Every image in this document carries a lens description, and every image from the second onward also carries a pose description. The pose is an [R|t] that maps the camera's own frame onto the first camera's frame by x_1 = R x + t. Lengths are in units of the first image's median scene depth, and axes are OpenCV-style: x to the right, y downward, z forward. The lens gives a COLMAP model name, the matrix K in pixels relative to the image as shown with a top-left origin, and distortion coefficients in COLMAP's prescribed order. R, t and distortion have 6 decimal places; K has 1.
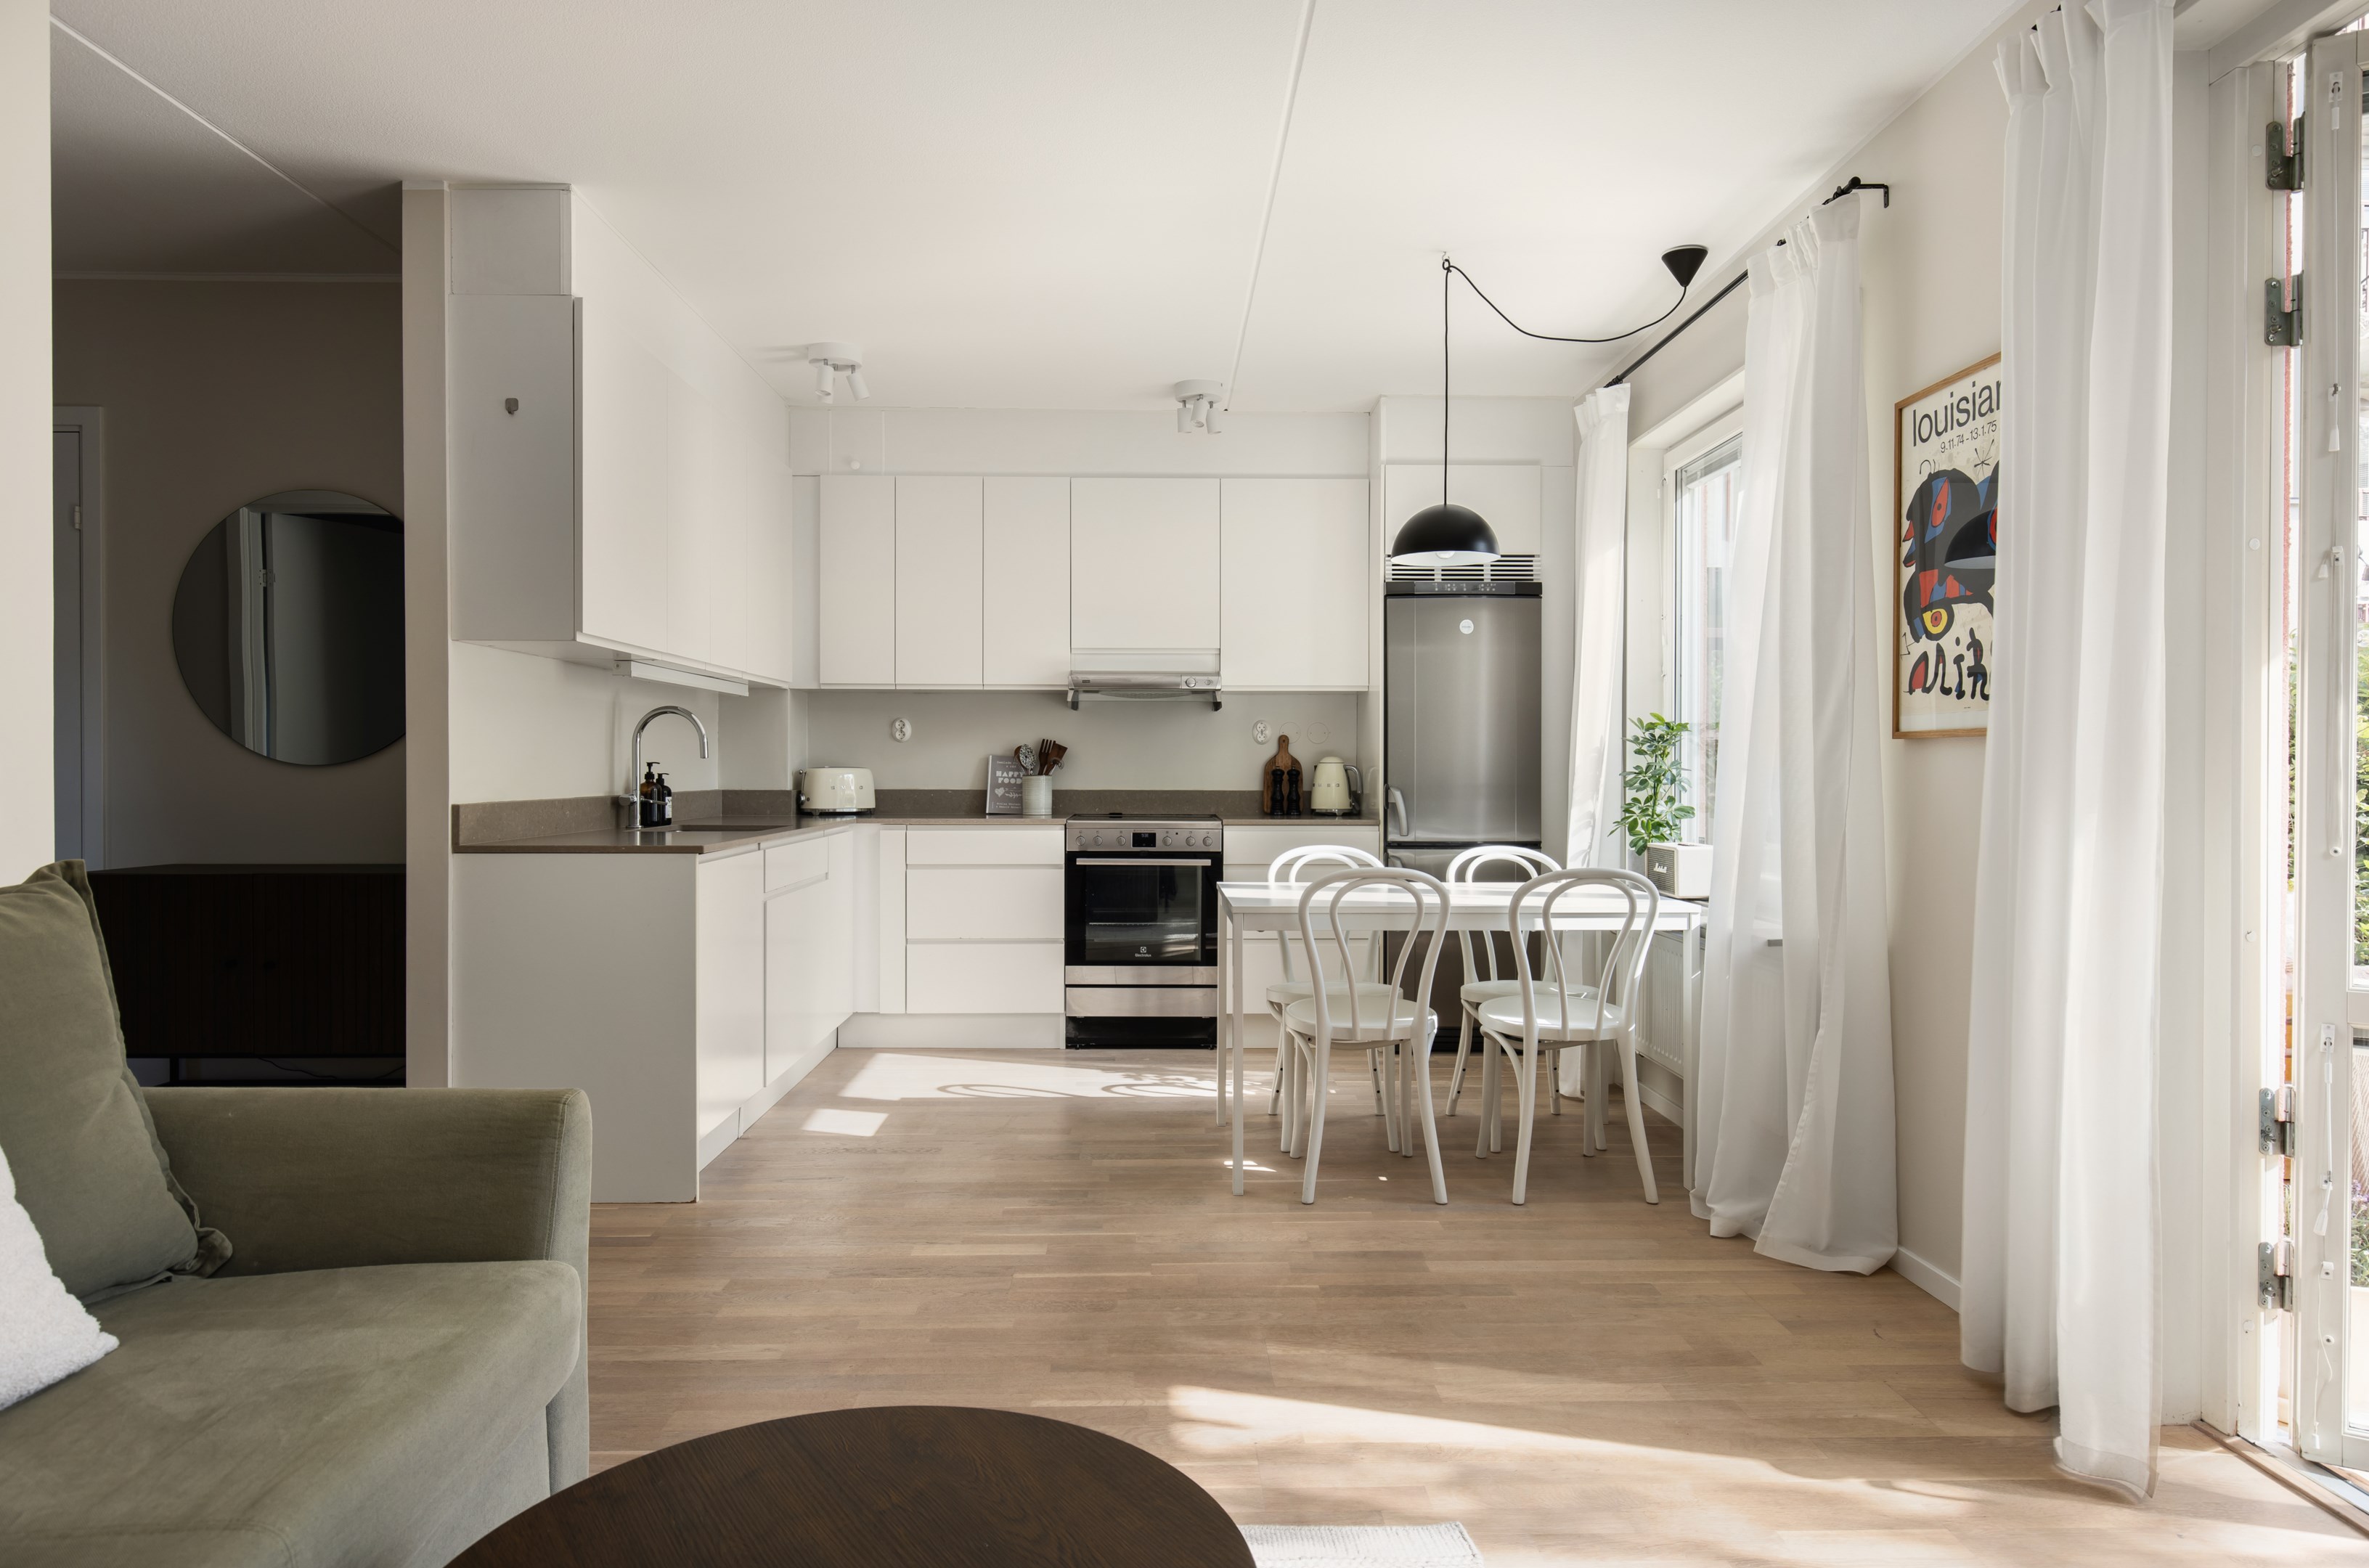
lens RADIAL K [[1410.4, 0, 1170.4], [0, 1410.4, 784.2], [0, 0, 1]] dist [0.000146, 0.000269]
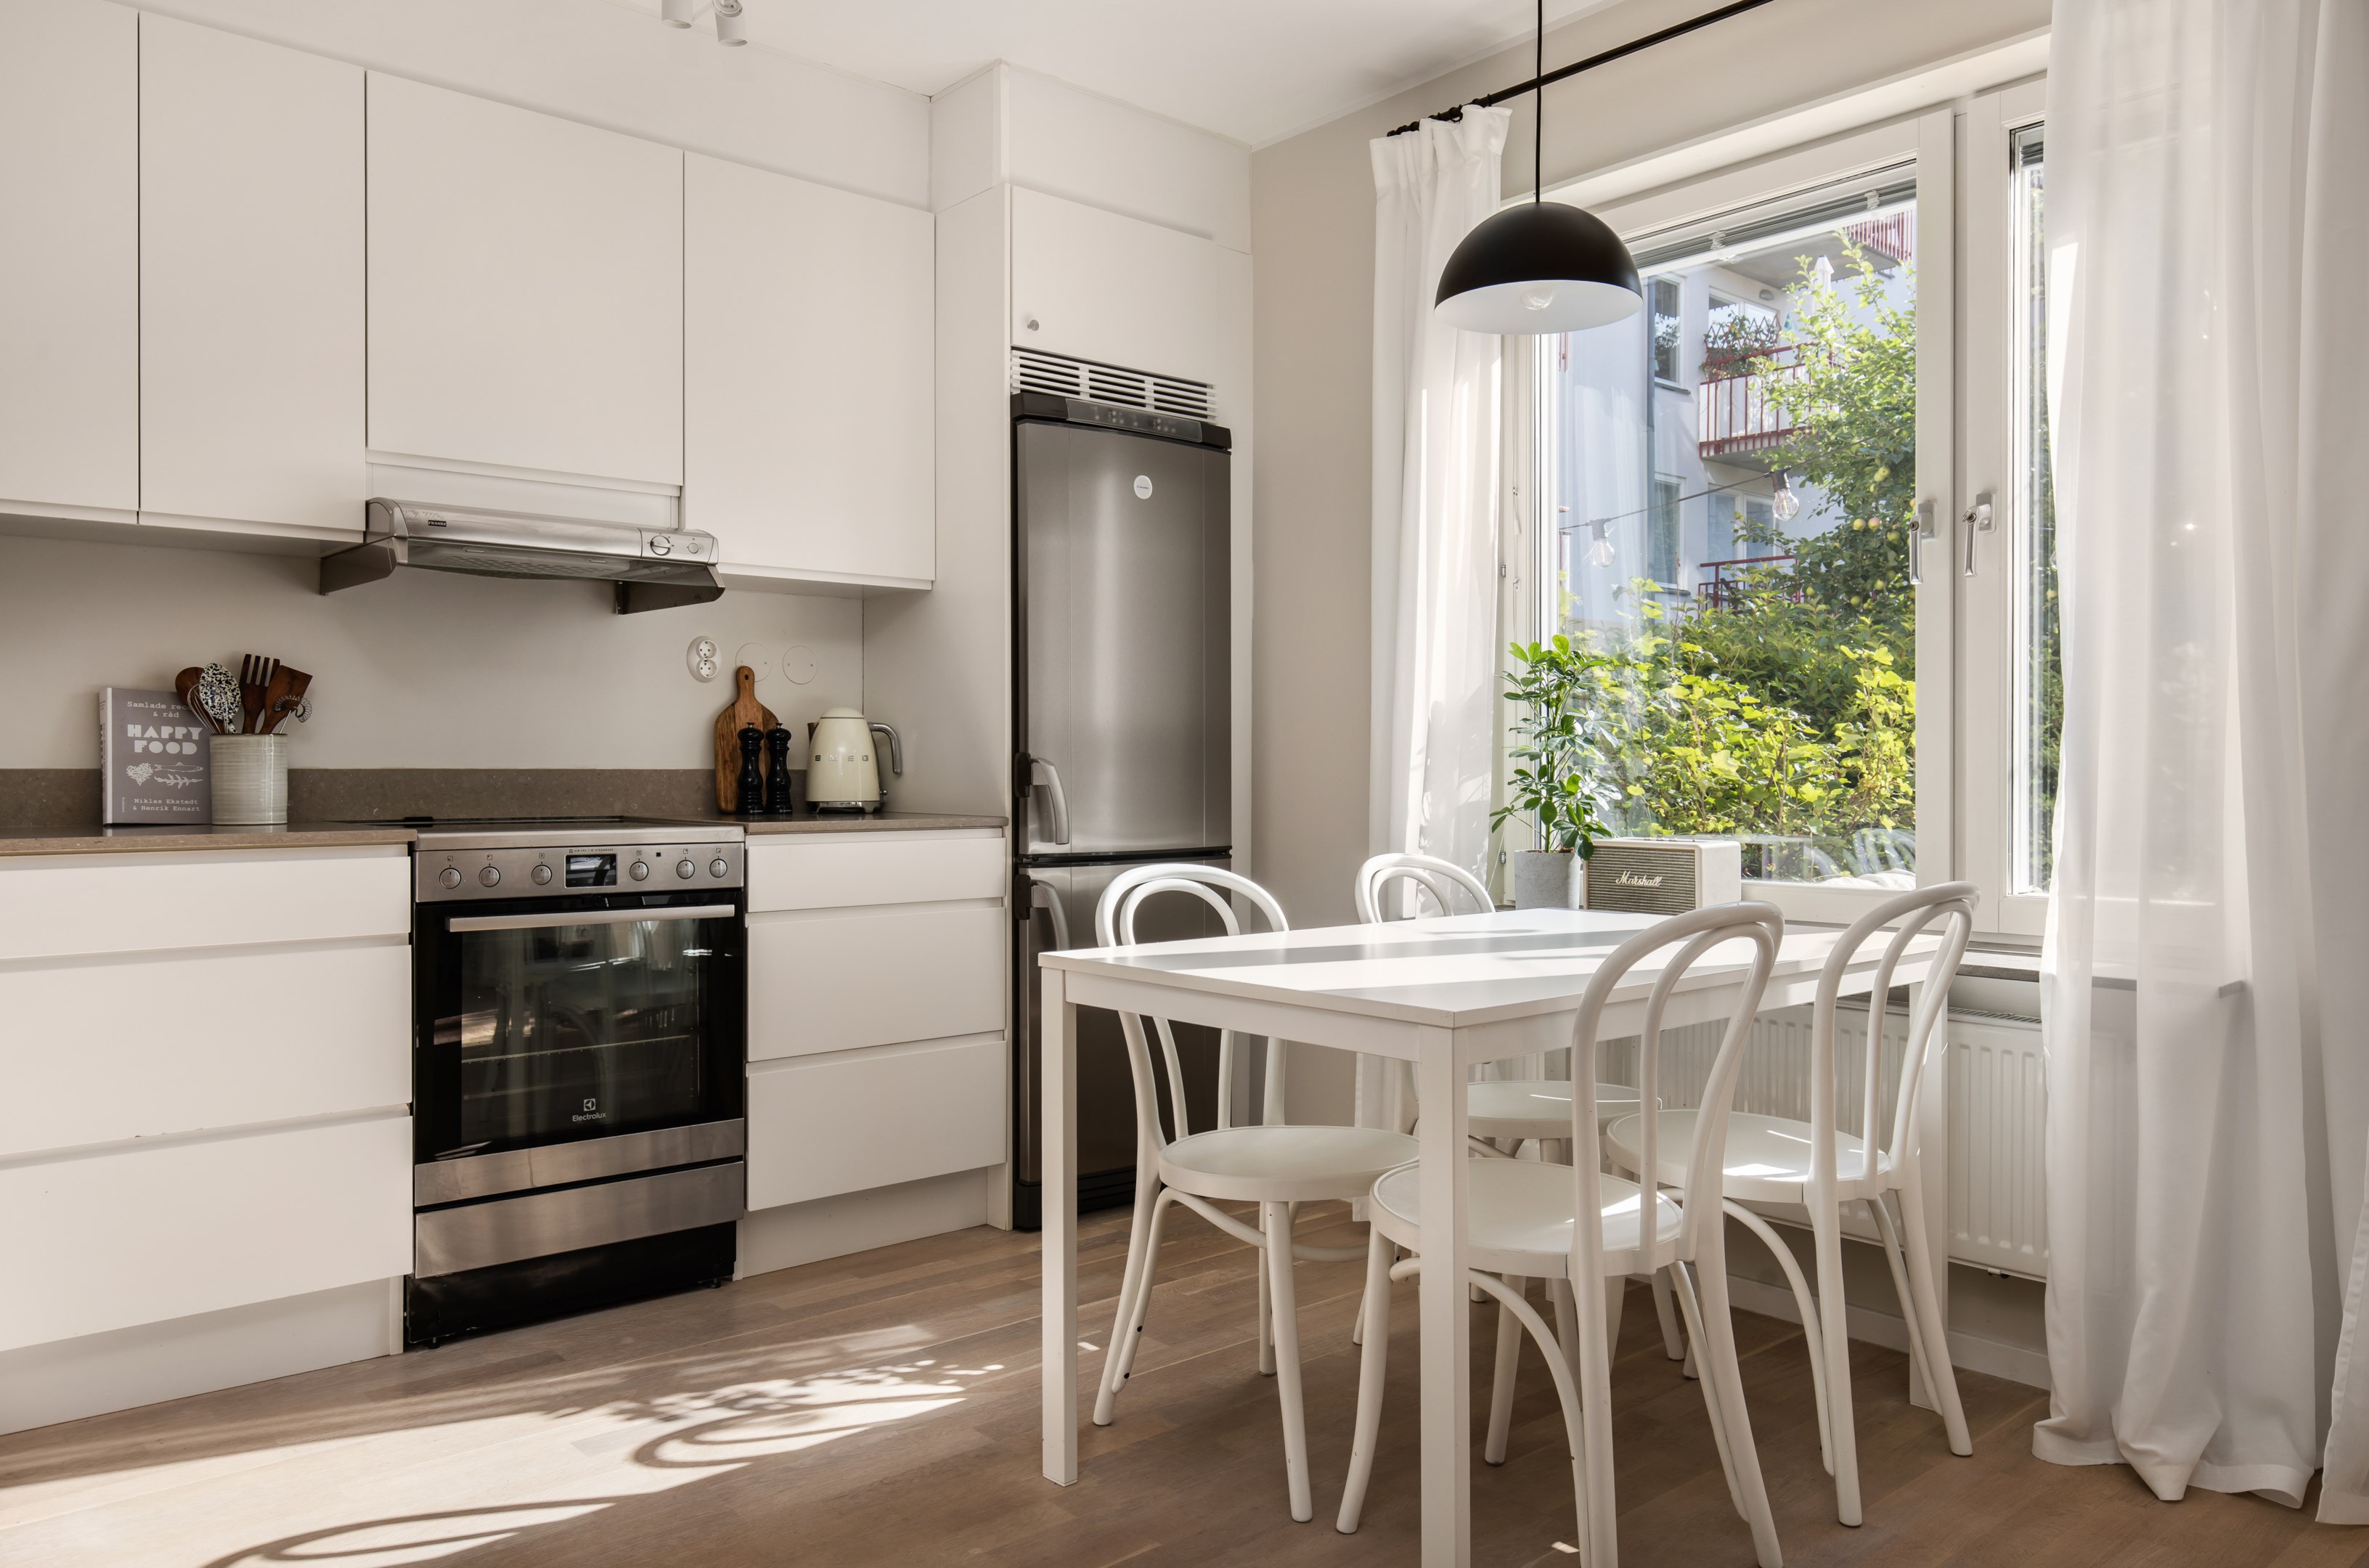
lens RADIAL K [[1664.8, 0, 1179.8], [0, 1664.8, 775.1], [0, 0, 1]] dist [-0.000693, 0.001304]
pose [[0.765153, -0.005365, 0.643826, -0.225754], [0.008526, 0.999962, -0.001800, 0.010496], [-0.643792, 0.006866, 0.765170, 0.452113]]
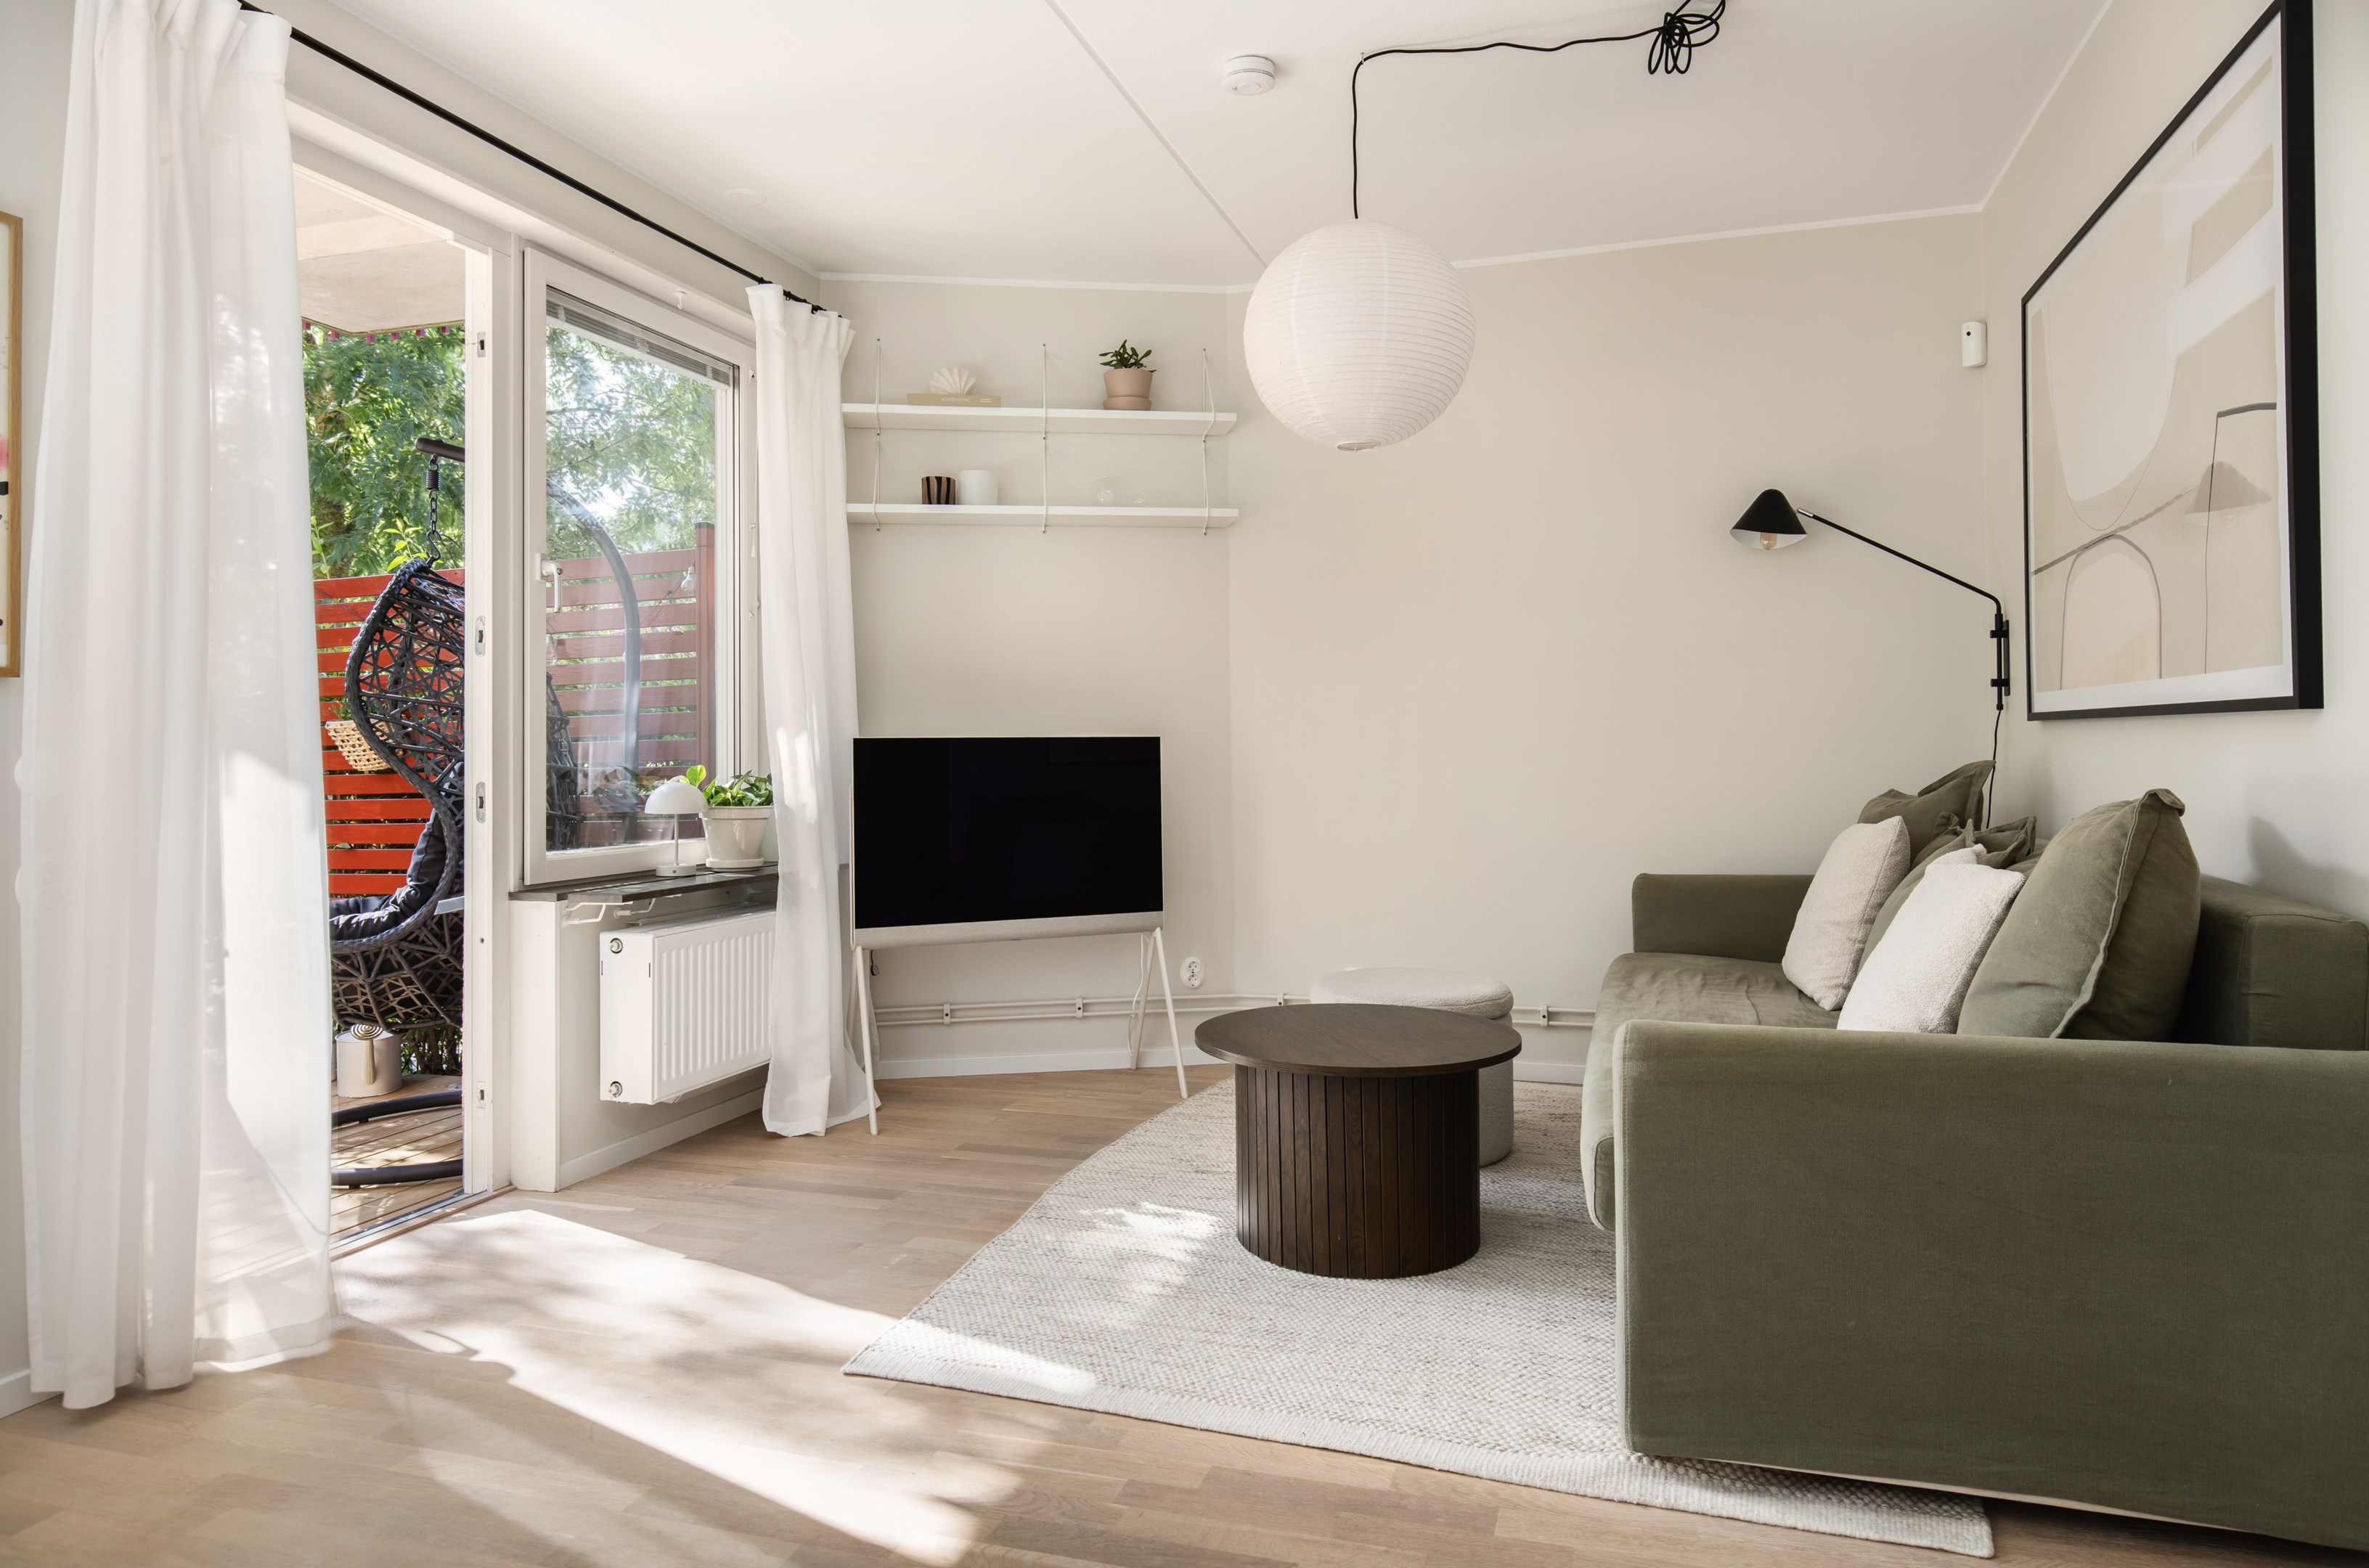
lens RADIAL K [[1425.4, 0, 1190.1], [0, 1425.4, 734.2], [0, 0, 1]] dist [-0.000259, -0.000024]
pose [[-0.945615, 0.013472, 0.325009, -0.169399], [0.014413, 0.999896, 0.000486, 0.003615], [-0.324968, 0.005144, -0.945711, 0.761003]]
